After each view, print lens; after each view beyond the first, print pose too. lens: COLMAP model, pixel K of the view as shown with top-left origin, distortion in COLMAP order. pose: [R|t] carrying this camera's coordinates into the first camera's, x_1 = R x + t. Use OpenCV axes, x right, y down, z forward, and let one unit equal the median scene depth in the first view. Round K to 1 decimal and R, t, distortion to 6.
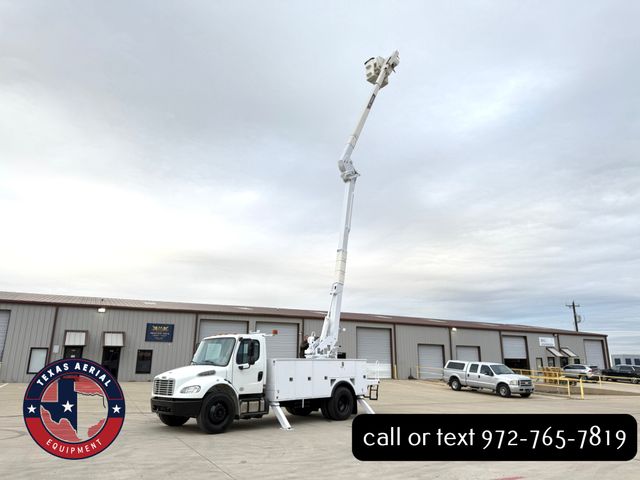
lens RADIAL K [[449.1, 0, 320.0], [0, 449.1, 240.0], [0, 0, 1]] dist [0.111106, -0.168577]
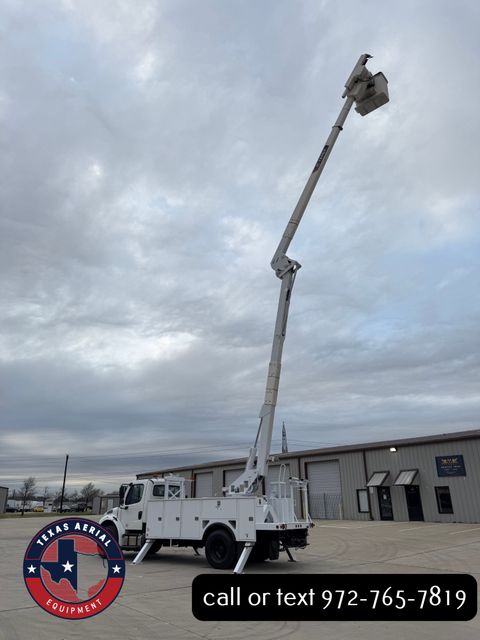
lens RADIAL K [[453.8, 0, 240.0], [0, 453.8, 320.0], [0, 0, 1]] dist [0.103248, -0.173170]
pose [[0.186592, -0.372756, -0.908975, 0.555121], [0.268317, 0.909385, -0.317845, 0.133144], [0.945087, -0.184586, 0.269701, 0.468408]]
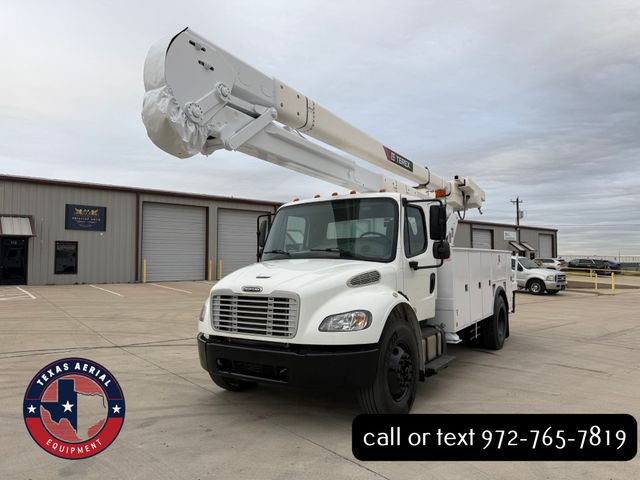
lens RADIAL K [[449.1, 0, 320.0], [0, 449.1, 240.0], [0, 0, 1]] dist [0.111106, -0.168577]
pose [[0.979649, 0.001404, 0.200713, -0.154741], [-0.045401, 0.975609, 0.214771, 0.075981], [-0.195516, -0.219513, 0.955818, 0.273498]]
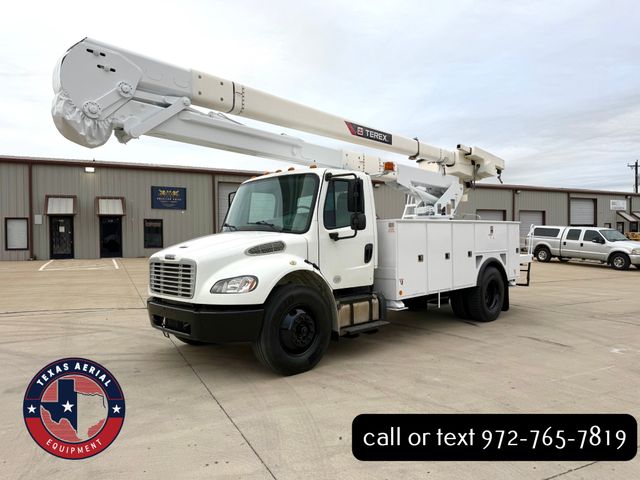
lens RADIAL K [[449.1, 0, 320.0], [0, 449.1, 240.0], [0, 0, 1]] dist [0.111106, -0.168577]
pose [[0.999608, -0.015448, -0.023330, -0.079323], [0.021203, 0.962256, 0.271317, 0.072001], [0.018258, -0.271705, 0.962207, 0.249679]]
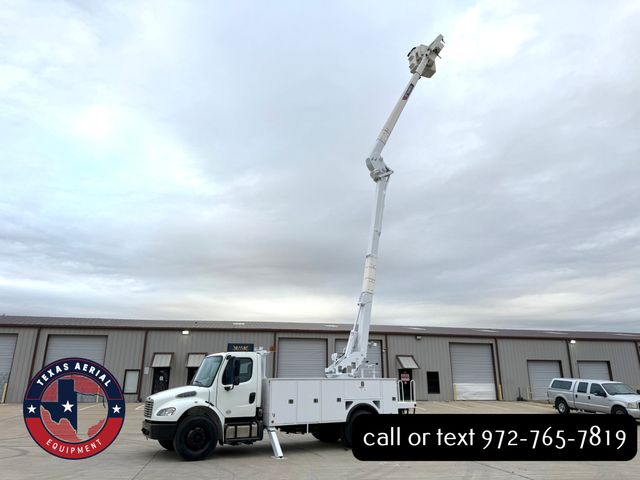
lens RADIAL K [[449.1, 0, 322.9], [0, 449.1, 236.5], [0, 0, 1]] dist [0.075248, -0.092726]
pose [[0.962512, -0.088981, -0.256230, 0.123482], [0.076797, 0.995405, -0.057190, 0.018590], [0.260142, 0.035368, 0.964923, 0.066628]]
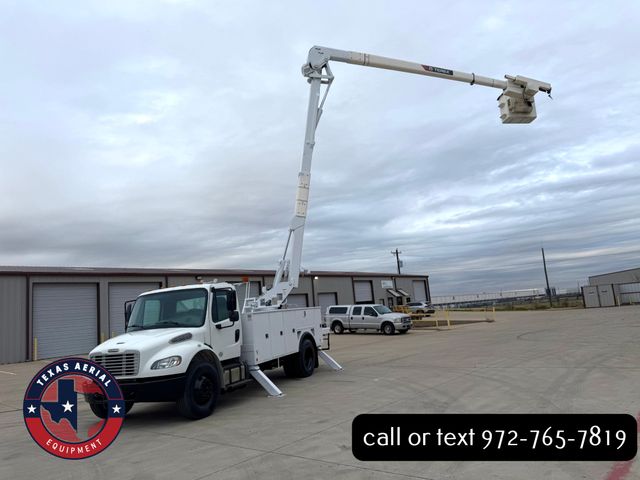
lens RADIAL K [[449.1, 0, 320.0], [0, 449.1, 240.0], [0, 0, 1]] dist [0.111106, -0.168577]
pose [[0.919906, -0.027711, 0.391158, -0.136738], [-0.008027, 0.995960, 0.089435, 0.033050], [-0.392056, -0.085412, 0.915968, 0.121205]]
